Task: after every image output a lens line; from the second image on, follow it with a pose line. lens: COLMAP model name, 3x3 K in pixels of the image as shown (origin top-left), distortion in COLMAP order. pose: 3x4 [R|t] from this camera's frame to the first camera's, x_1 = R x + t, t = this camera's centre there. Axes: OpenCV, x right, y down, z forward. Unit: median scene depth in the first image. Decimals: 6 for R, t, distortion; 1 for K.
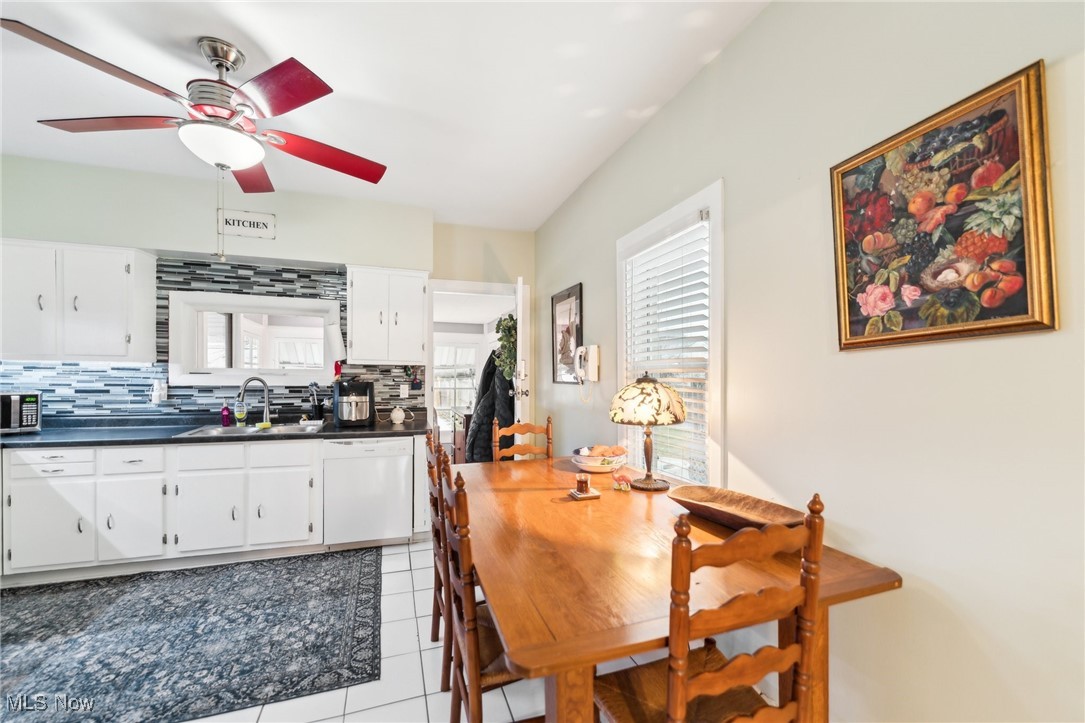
lens RADIAL K [[449.9, 0, 552.2], [0, 449.9, 380.9], [0, 0, 1]] dist [0.002413, -0.000087]
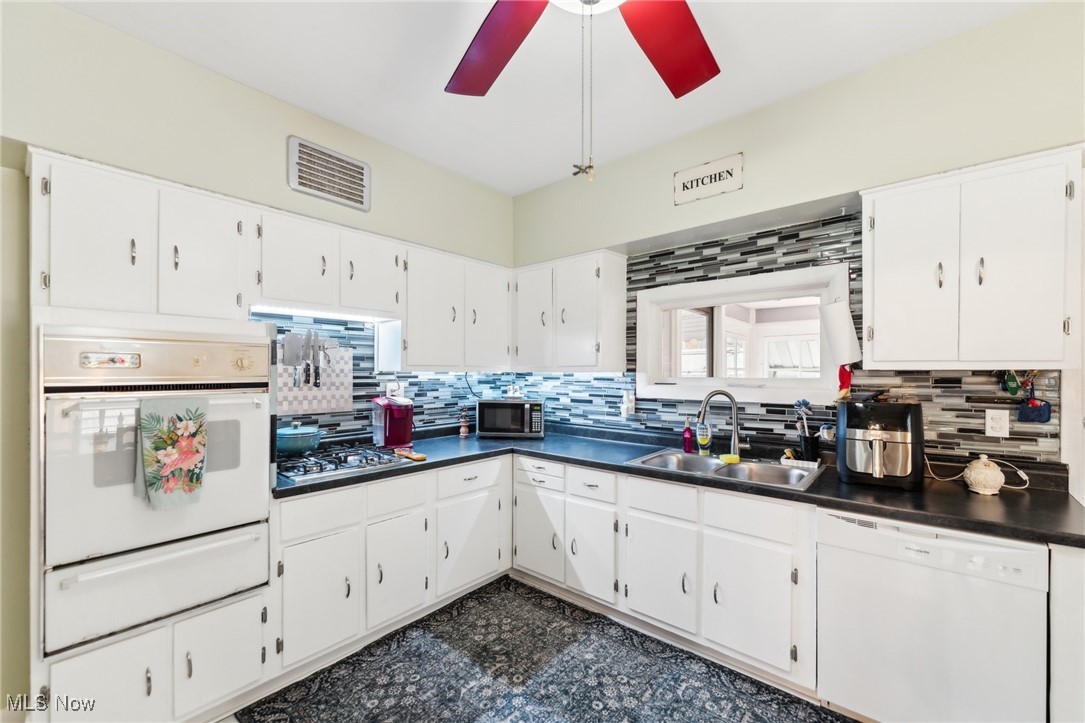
lens RADIAL K [[441.3, 0, 537.3], [0, 441.3, 374.5], [0, 0, 1]] dist [0.000852, -0.000111]
pose [[0.492303, -0.006523, -0.870400, -0.186213], [-0.006636, 0.999915, -0.011248, -0.023961], [0.870399, 0.011313, 0.492217, 0.395923]]
